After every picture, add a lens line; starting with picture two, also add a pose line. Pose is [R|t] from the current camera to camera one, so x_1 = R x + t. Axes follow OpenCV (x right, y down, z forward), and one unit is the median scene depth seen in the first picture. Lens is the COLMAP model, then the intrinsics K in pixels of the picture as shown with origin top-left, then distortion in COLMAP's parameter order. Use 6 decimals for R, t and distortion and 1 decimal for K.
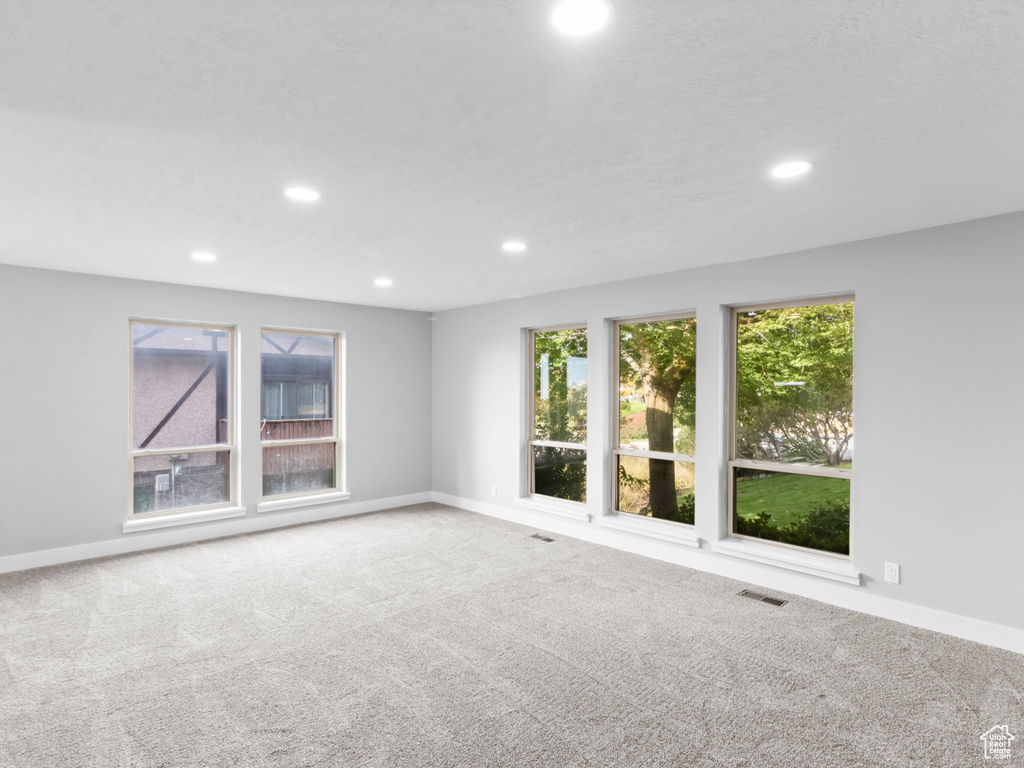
lens RADIAL K [[553.5, 0, 512.1], [0, 553.5, 388.9], [0, 0, 1]] dist [0.000088, 0.001286]
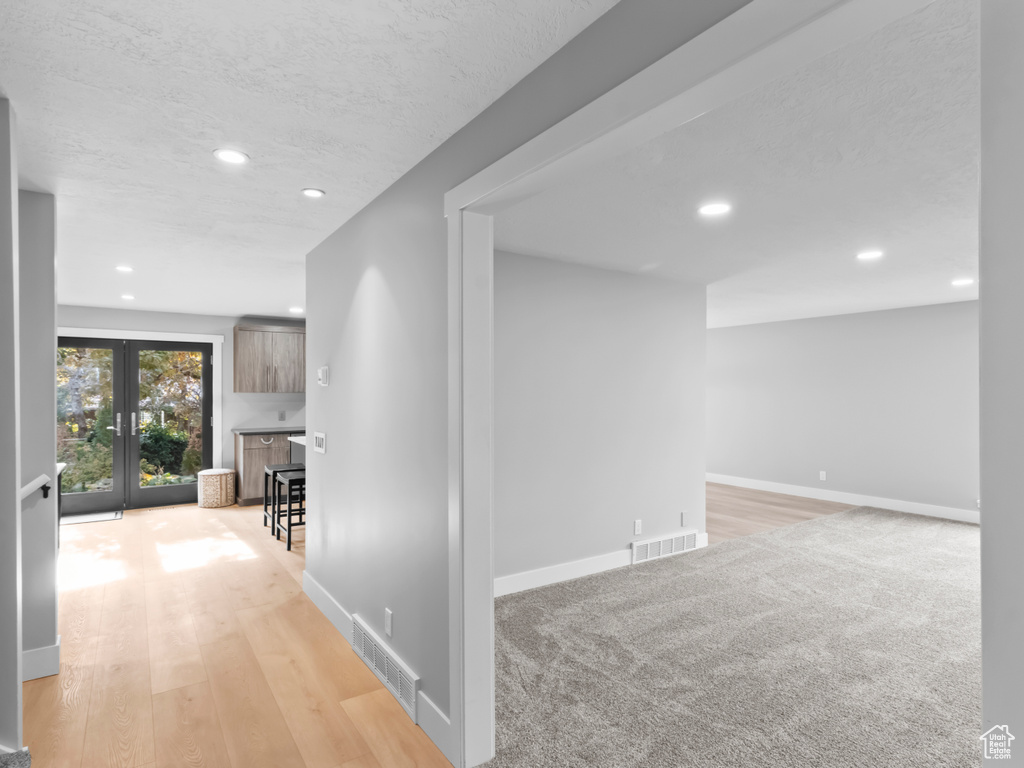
lens RADIAL K [[553.5, 0, 511.0], [0, 553.5, 385.9], [0, 0, 1]] dist [0.000088, 0.001286]
pose [[-0.156479, -0.006308, -0.987661, 1.186232], [0.004703, 0.999964, -0.007132, -0.007191], [0.987670, -0.005761, -0.156444, 0.291062]]
